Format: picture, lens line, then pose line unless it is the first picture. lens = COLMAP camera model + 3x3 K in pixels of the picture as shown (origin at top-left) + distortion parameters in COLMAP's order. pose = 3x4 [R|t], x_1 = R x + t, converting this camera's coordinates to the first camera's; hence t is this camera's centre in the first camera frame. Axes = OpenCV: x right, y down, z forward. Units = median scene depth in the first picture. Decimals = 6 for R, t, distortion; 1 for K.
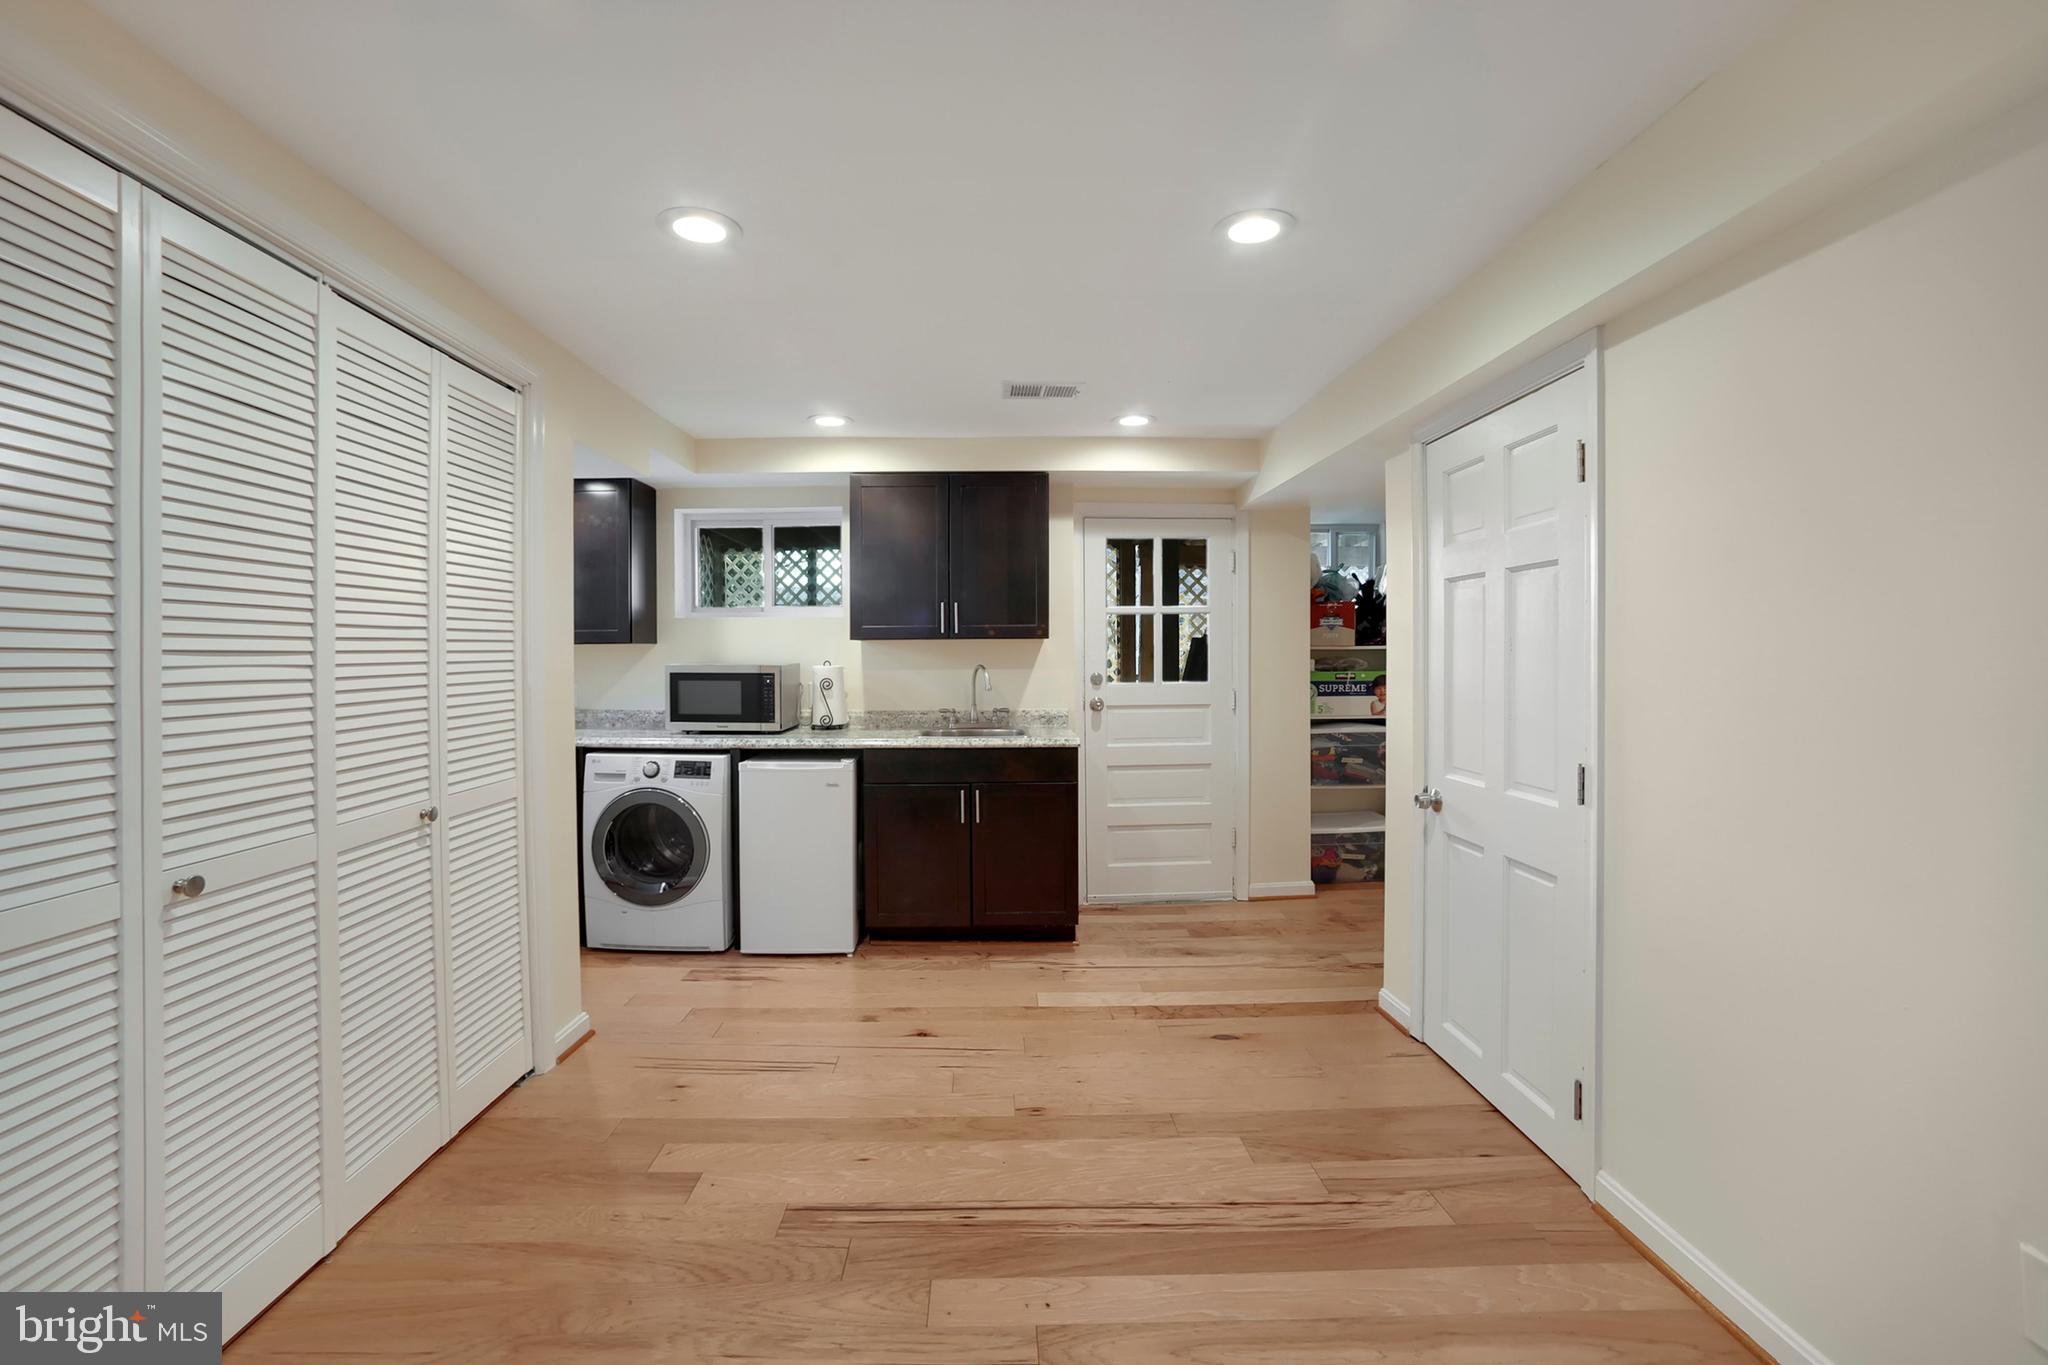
lens RADIAL K [[846.9, 0, 1019.0], [0, 846.9, 675.9], [0, 0, 1]] dist [-0.002898, 0.000358]
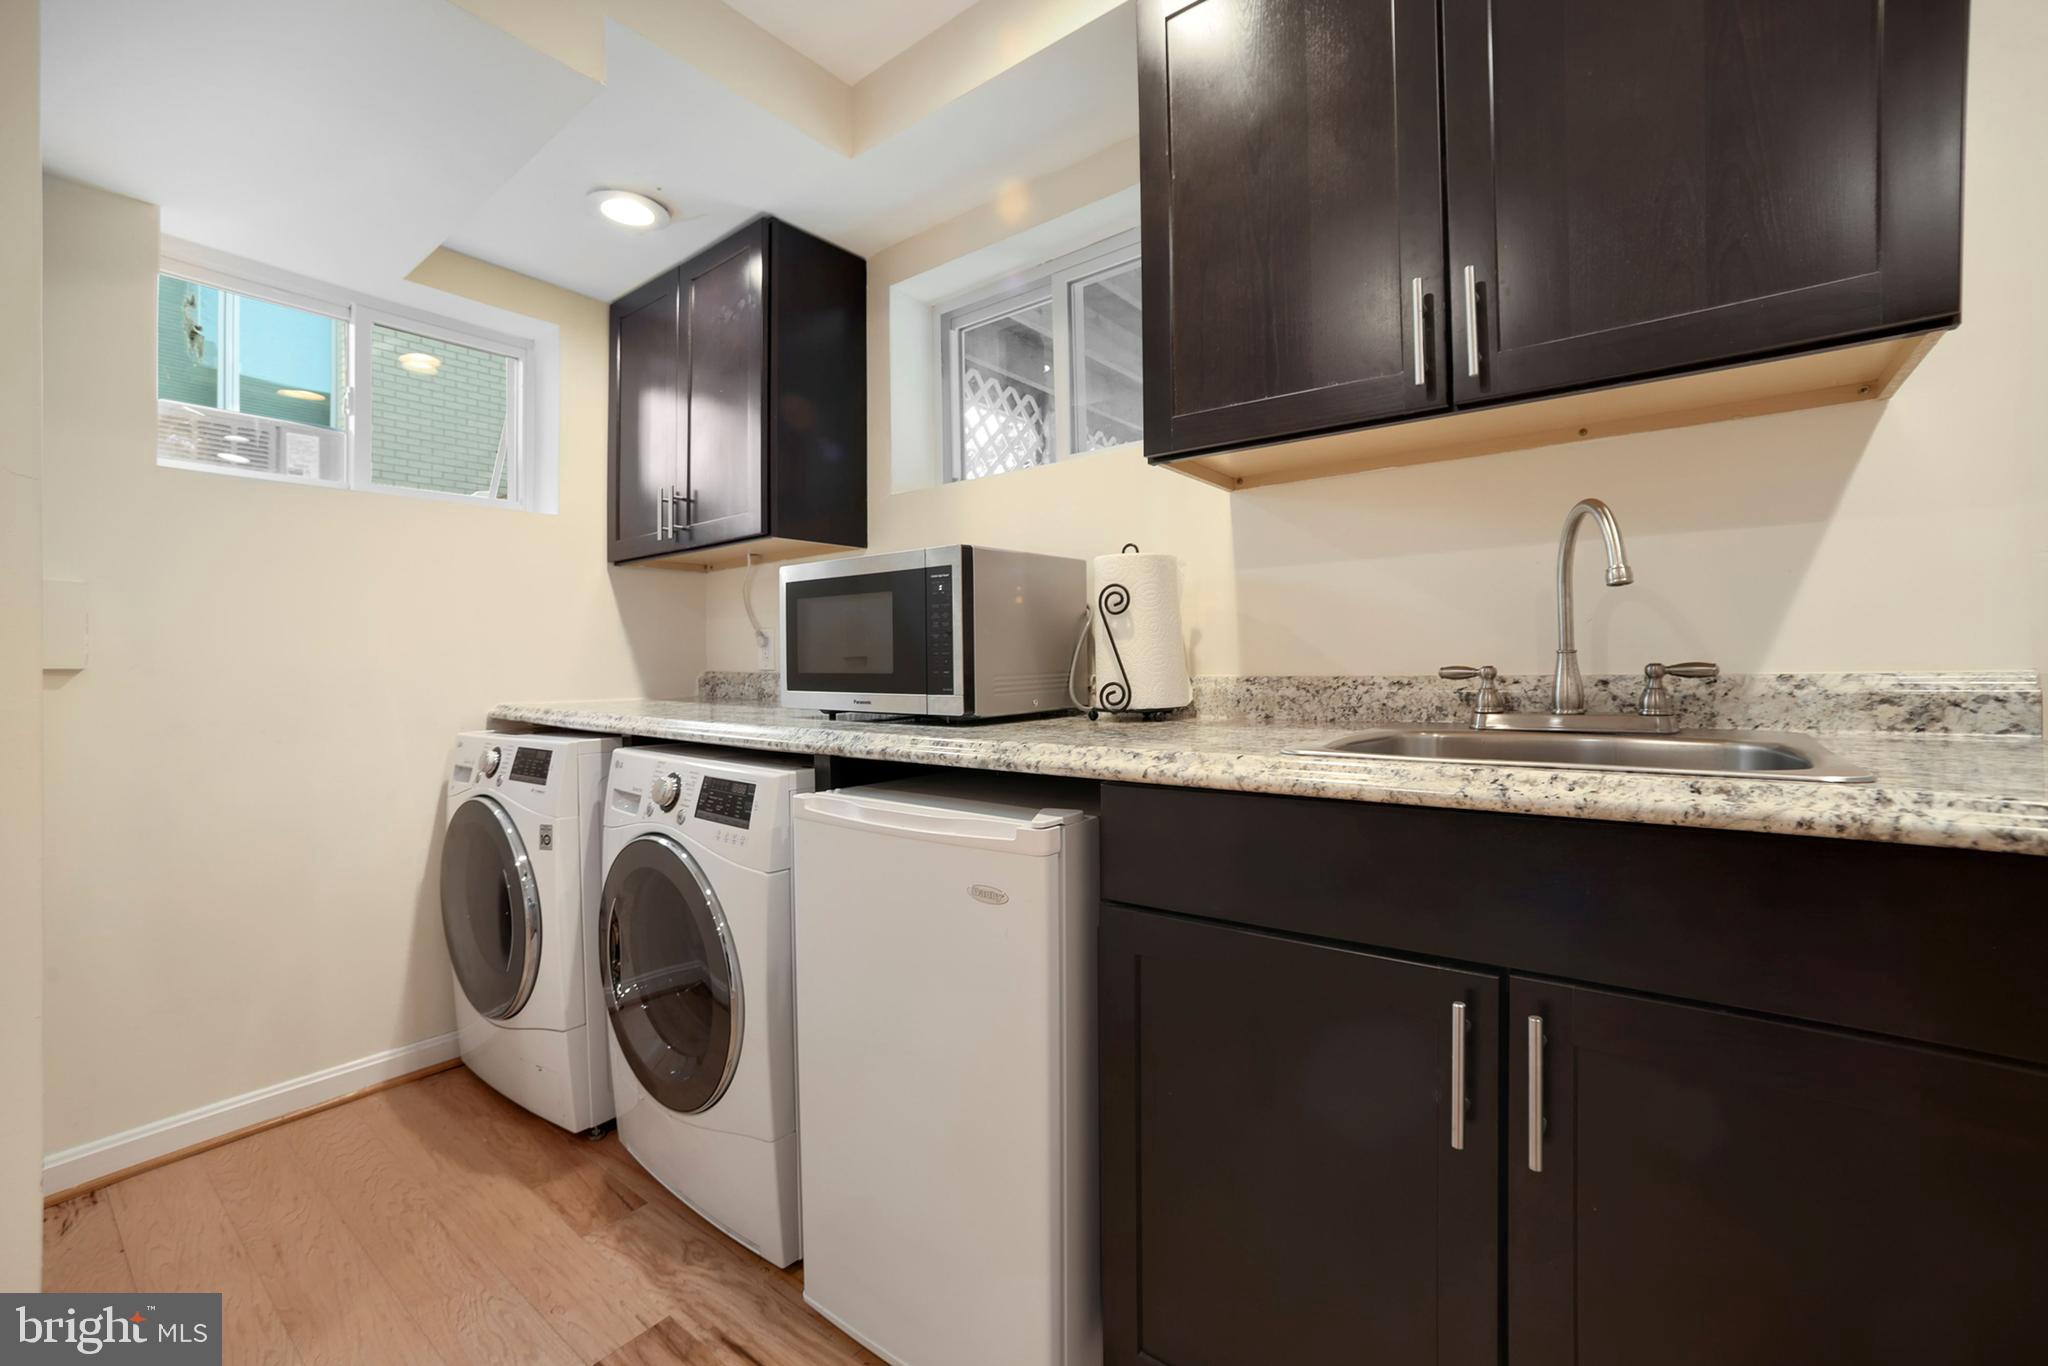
lens RADIAL K [[846.9, 0, 1040.5], [0, 846.9, 679.5], [0, 0, 1]] dist [-0.002898, 0.000358]
pose [[0.778985, 0.002799, -0.627036, -0.011431], [-0.002780, 0.999996, 0.001010, 0.044543], [0.627036, 0.000956, 0.778990, 0.672291]]
